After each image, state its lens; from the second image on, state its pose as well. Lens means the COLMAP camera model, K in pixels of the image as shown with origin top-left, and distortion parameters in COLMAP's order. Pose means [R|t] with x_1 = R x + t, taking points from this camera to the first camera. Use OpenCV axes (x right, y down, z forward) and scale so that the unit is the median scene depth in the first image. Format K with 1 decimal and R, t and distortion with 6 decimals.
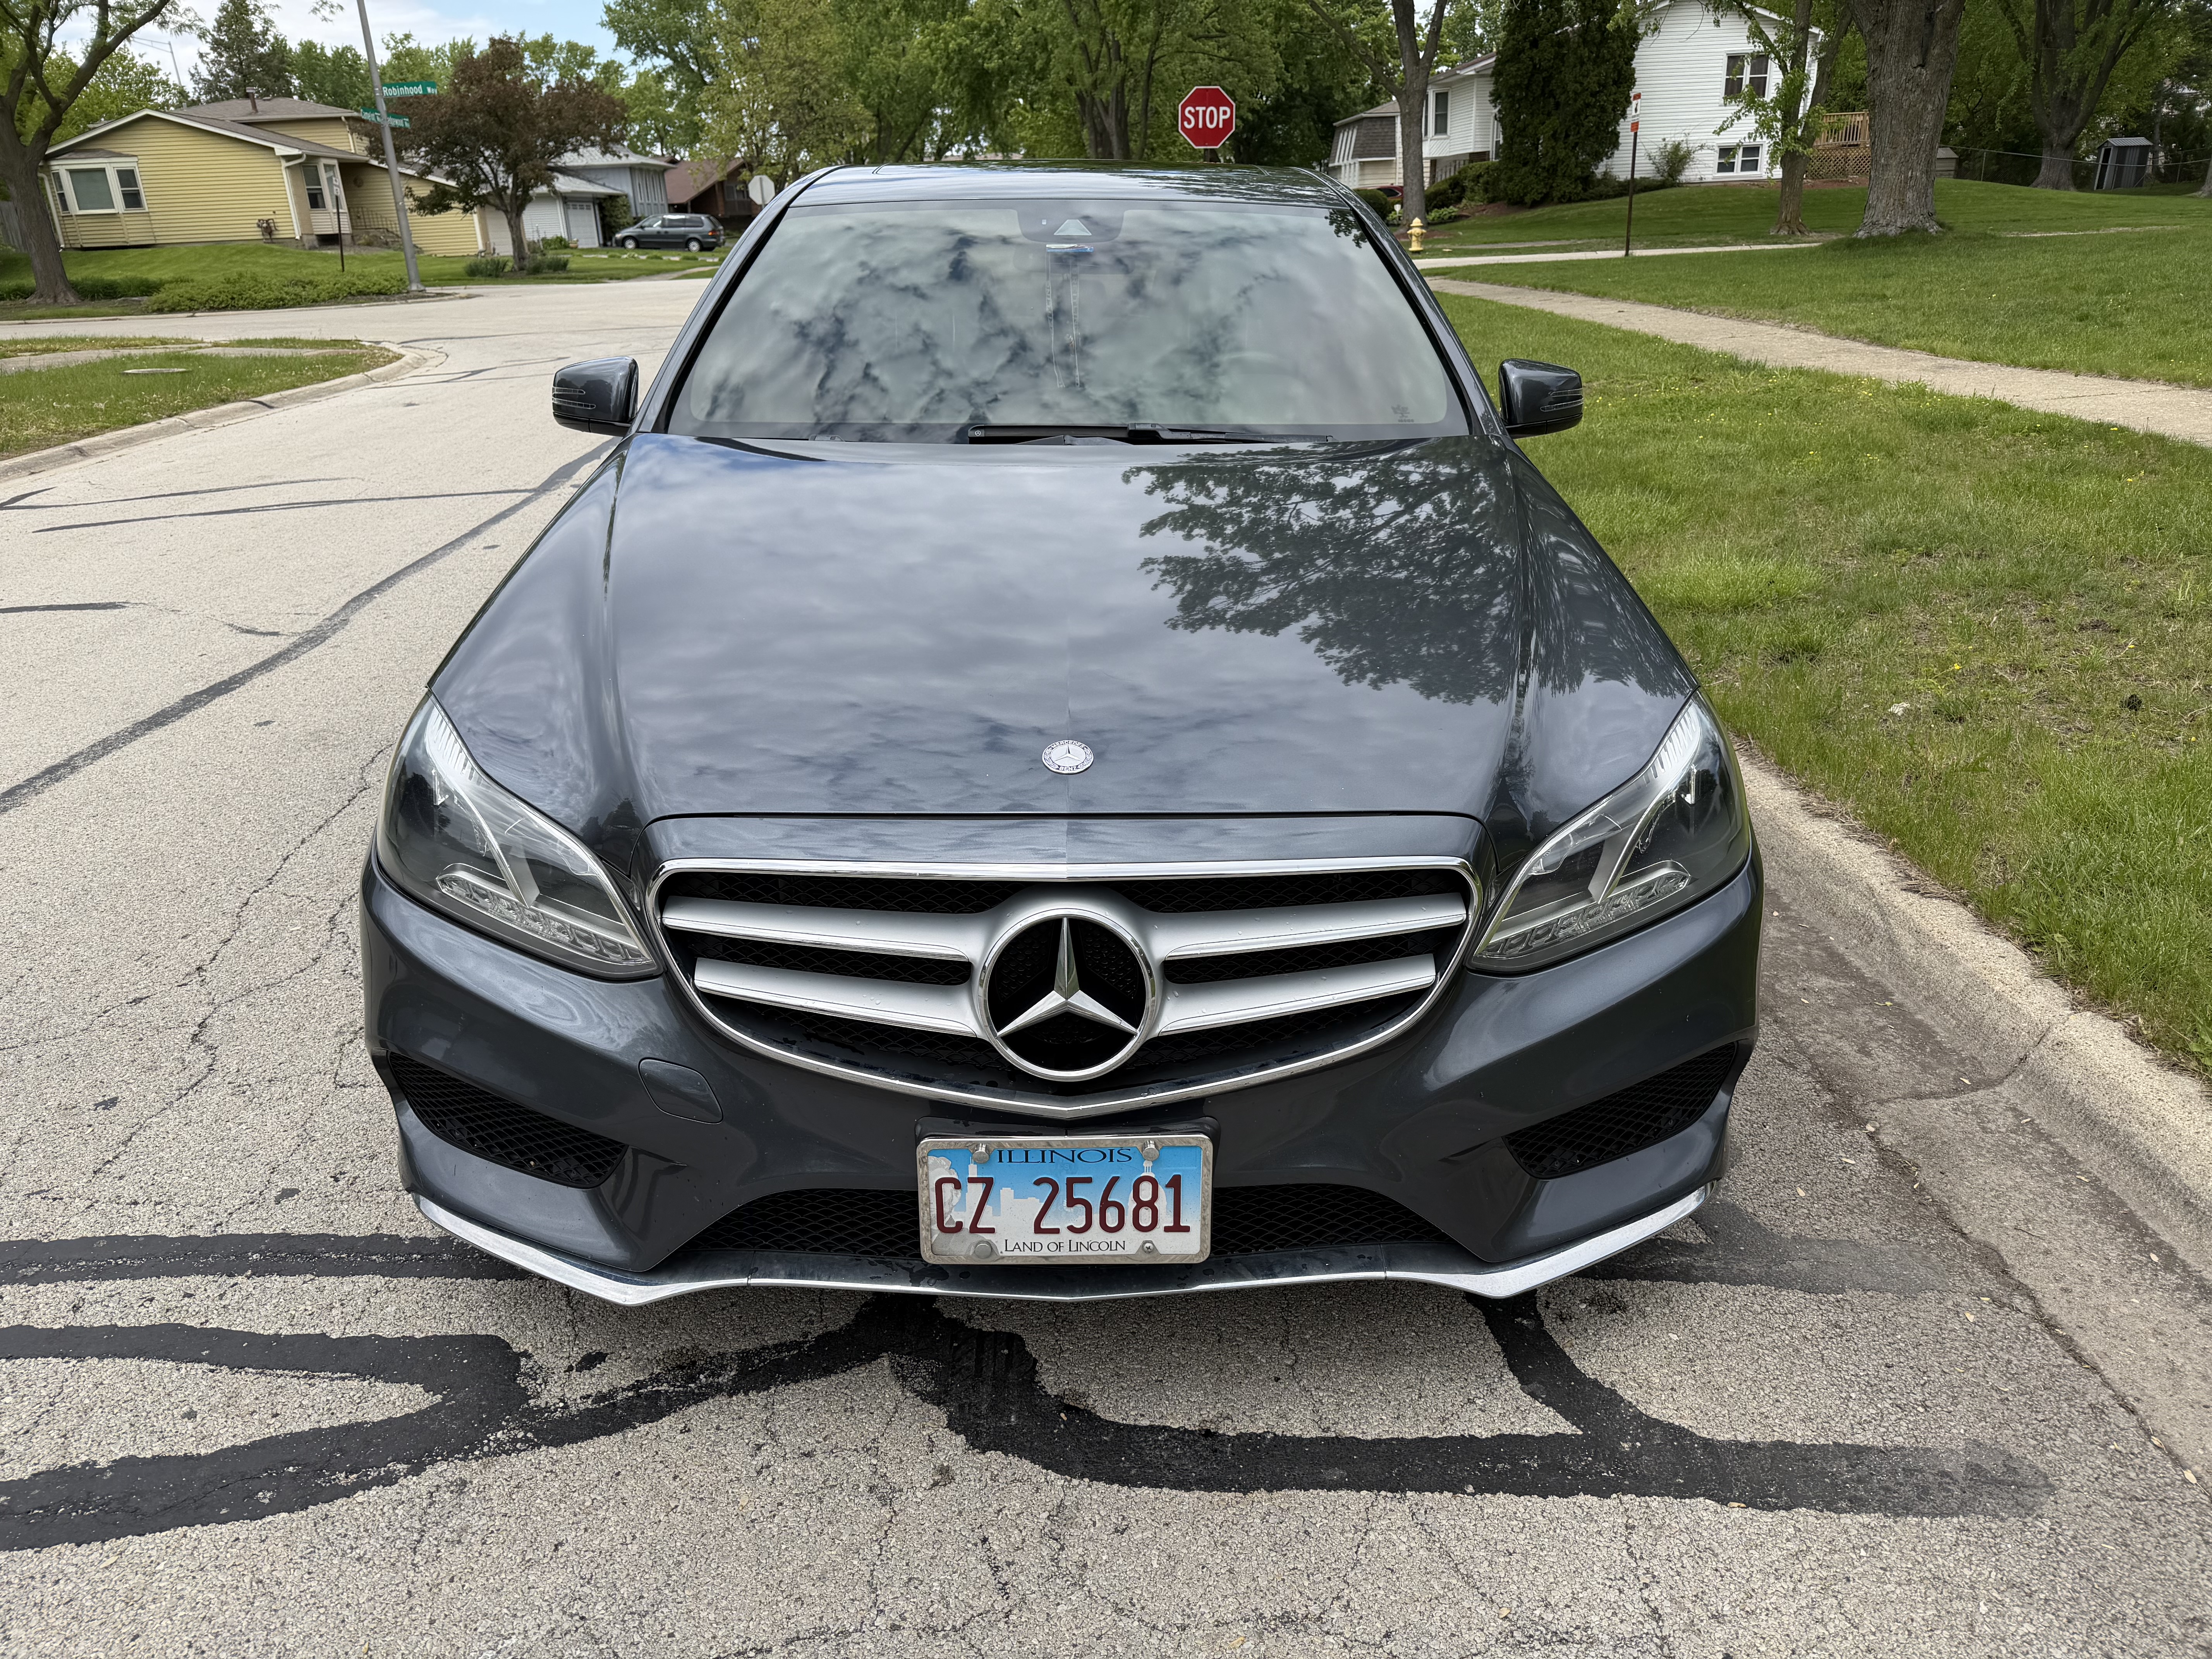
lens RADIAL K [[1601.2, 0, 1106.0], [0, 1601.2, 829.5], [0, 0, 1]] dist [-0.001471, -0.003196]
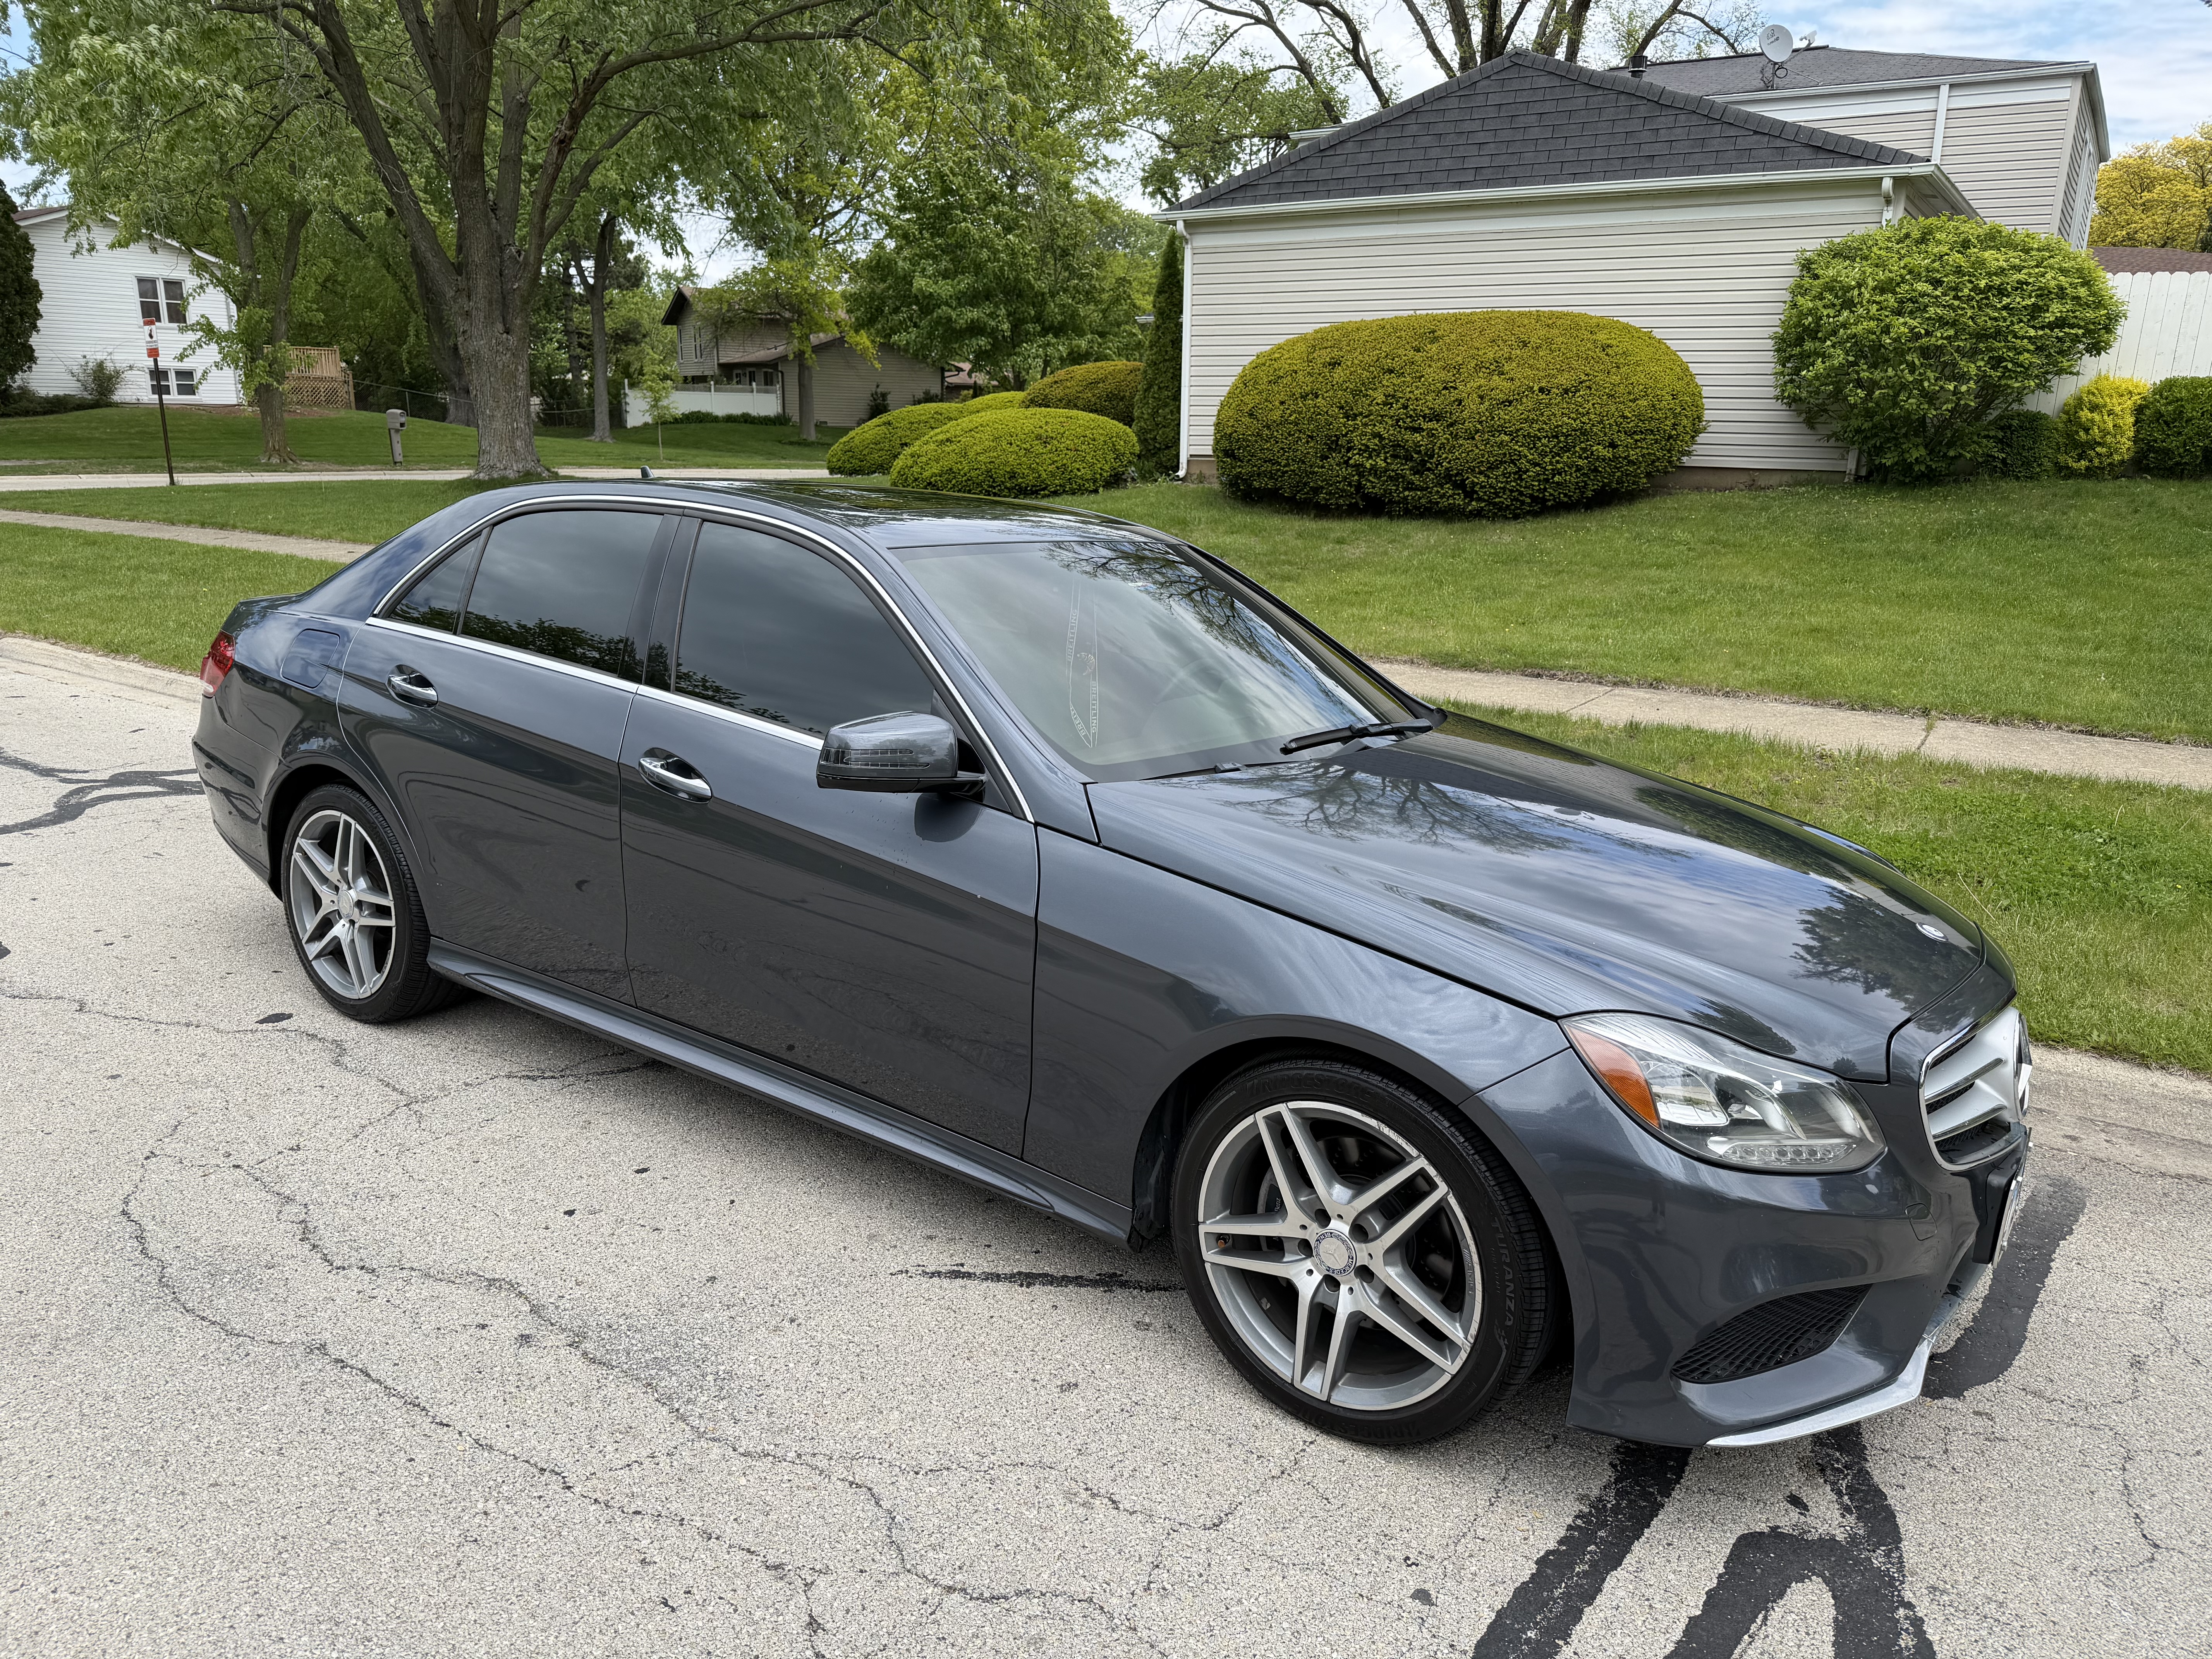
lens RADIAL K [[1601.2, 0, 1106.0], [0, 1601.2, 829.5], [0, 0, 1]] dist [-0.001471, -0.003196]
pose [[0.579099, -0.152841, 0.800802, -1.506696], [0.250186, 0.968190, 0.003867, -0.305829], [-0.775920, 0.198110, 0.598916, 0.551780]]
